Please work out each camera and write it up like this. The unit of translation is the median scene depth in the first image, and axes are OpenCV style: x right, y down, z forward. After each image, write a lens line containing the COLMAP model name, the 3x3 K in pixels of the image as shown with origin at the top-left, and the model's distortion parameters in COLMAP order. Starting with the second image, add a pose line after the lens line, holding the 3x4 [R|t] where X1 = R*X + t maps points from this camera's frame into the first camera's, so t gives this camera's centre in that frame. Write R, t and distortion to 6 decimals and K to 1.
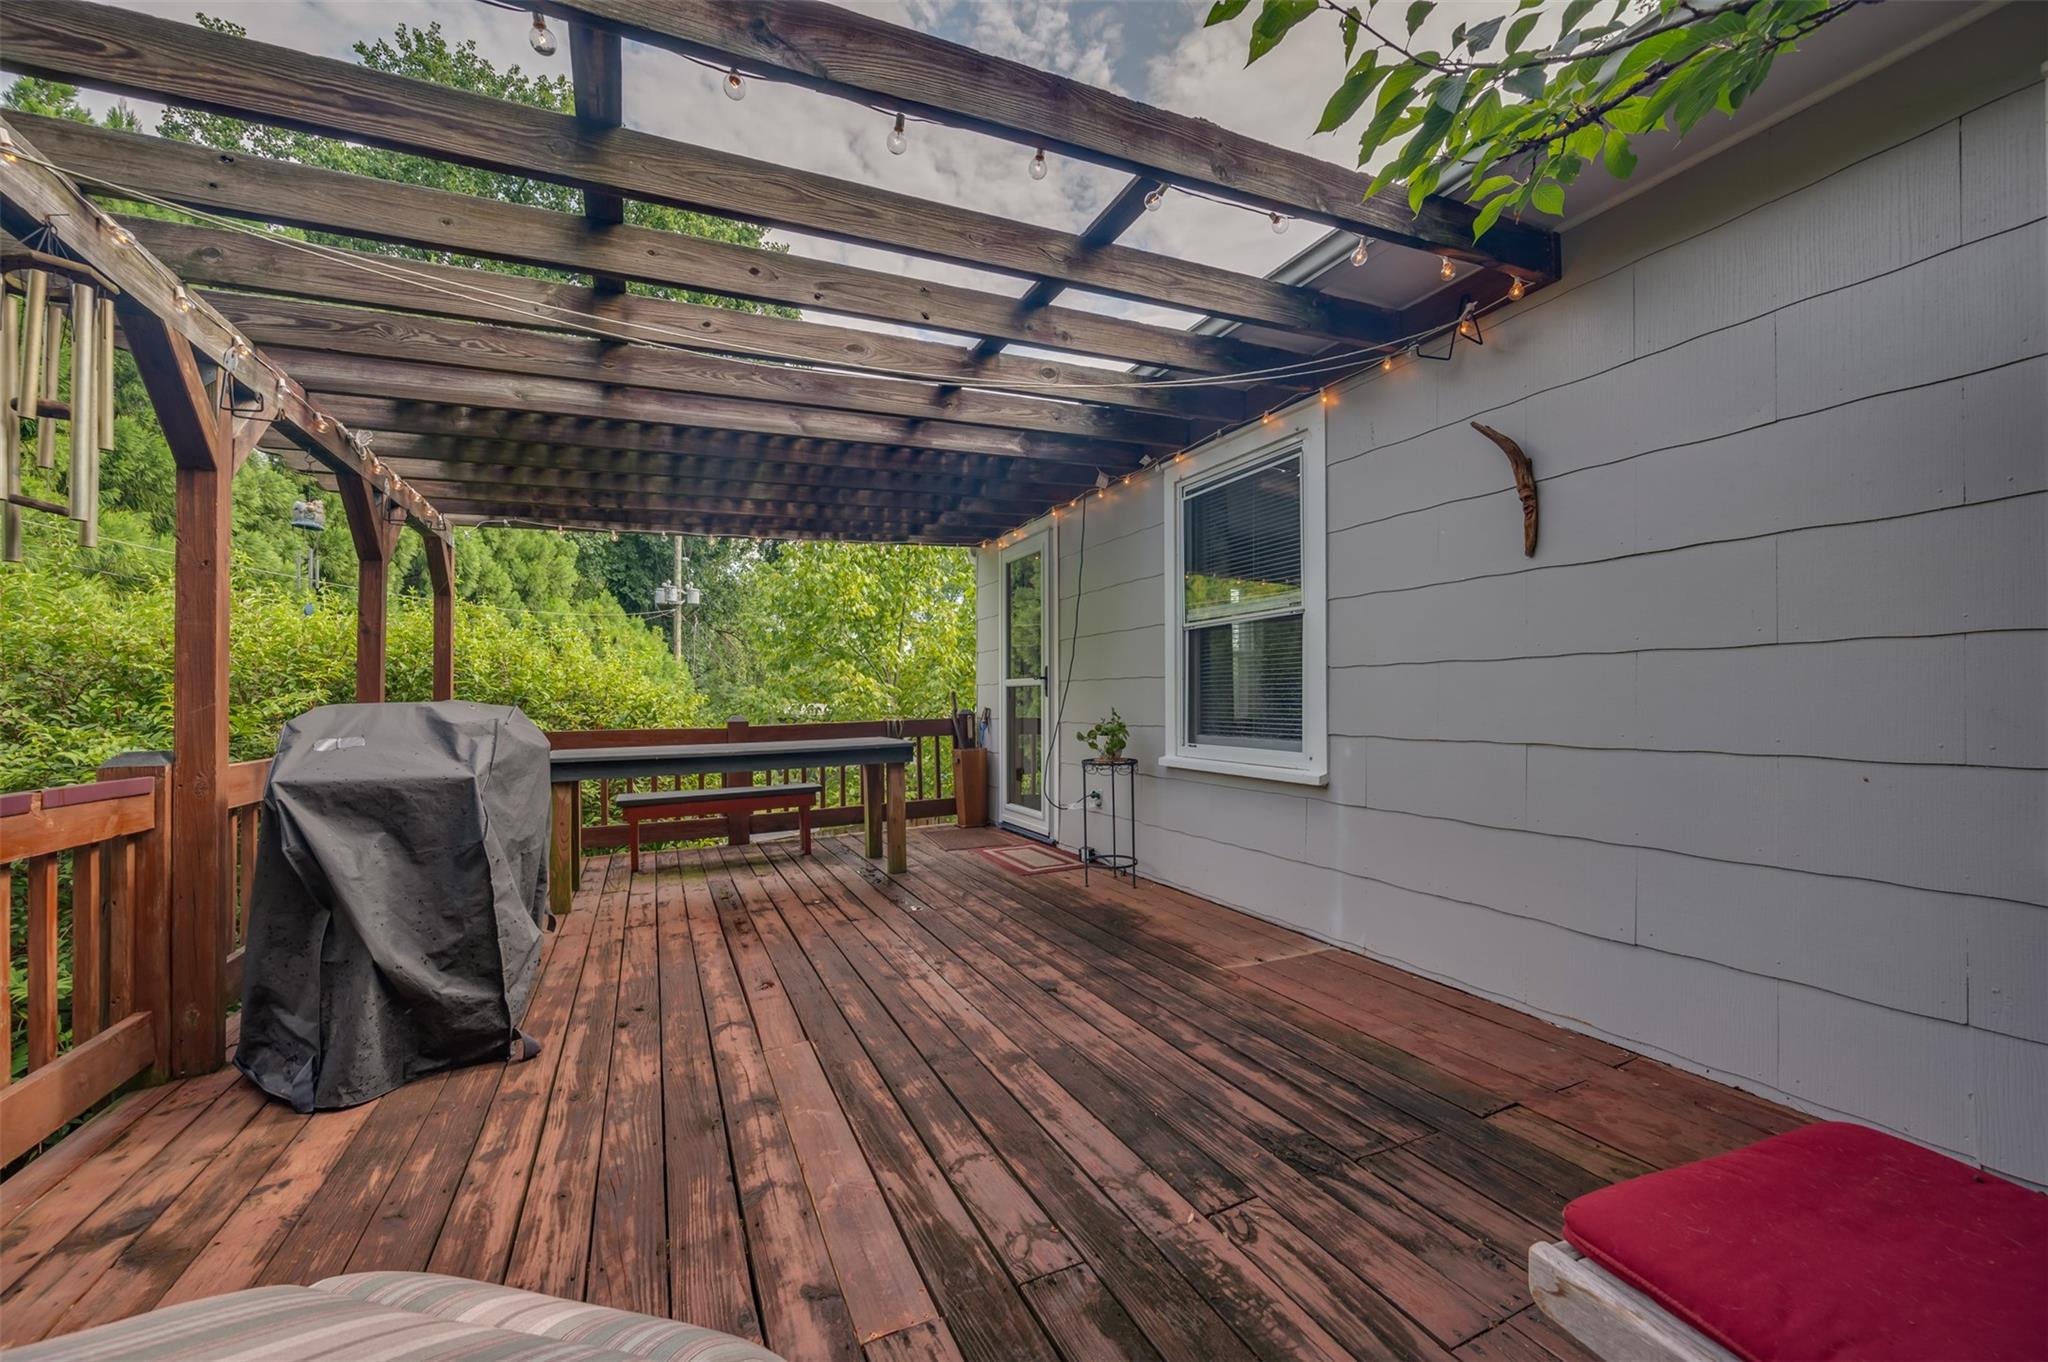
lens RADIAL K [[809.7, 0, 1022.2], [0, 809.7, 692.7], [0, 0, 1]] dist [-0.003637, 0.000540]
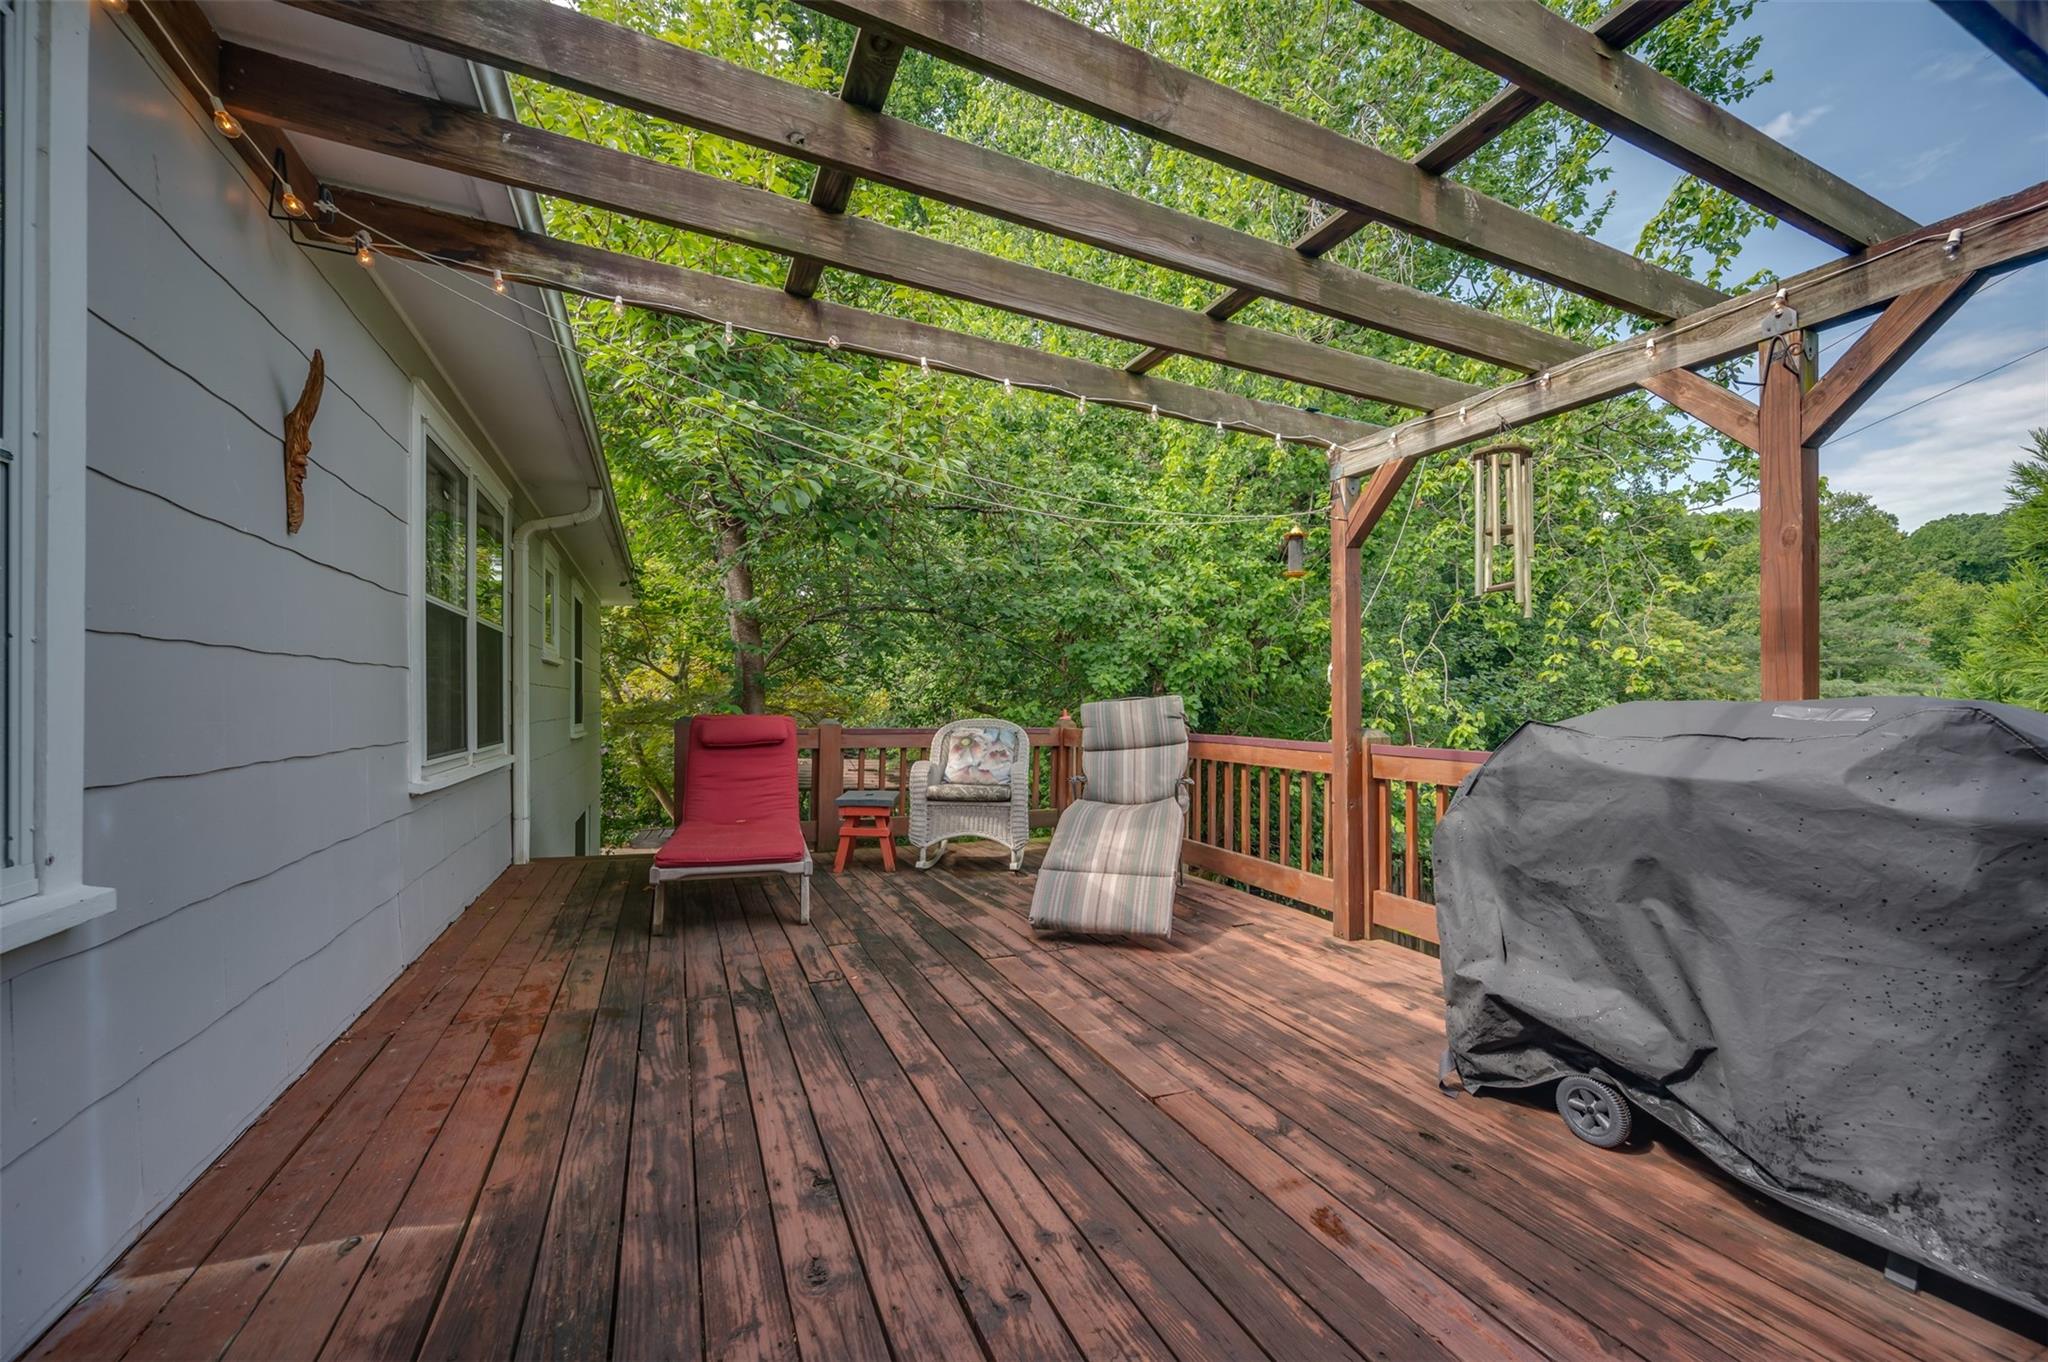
lens RADIAL K [[809.7, 0, 1025.4], [0, 809.7, 692.5], [0, 0, 1]] dist [-0.003637, 0.000540]
pose [[-0.999780, 0.006550, 0.019912, -0.167424], [0.006150, 0.999779, -0.020103, 0.018511], [-0.020039, -0.019976, -0.999600, 2.084937]]
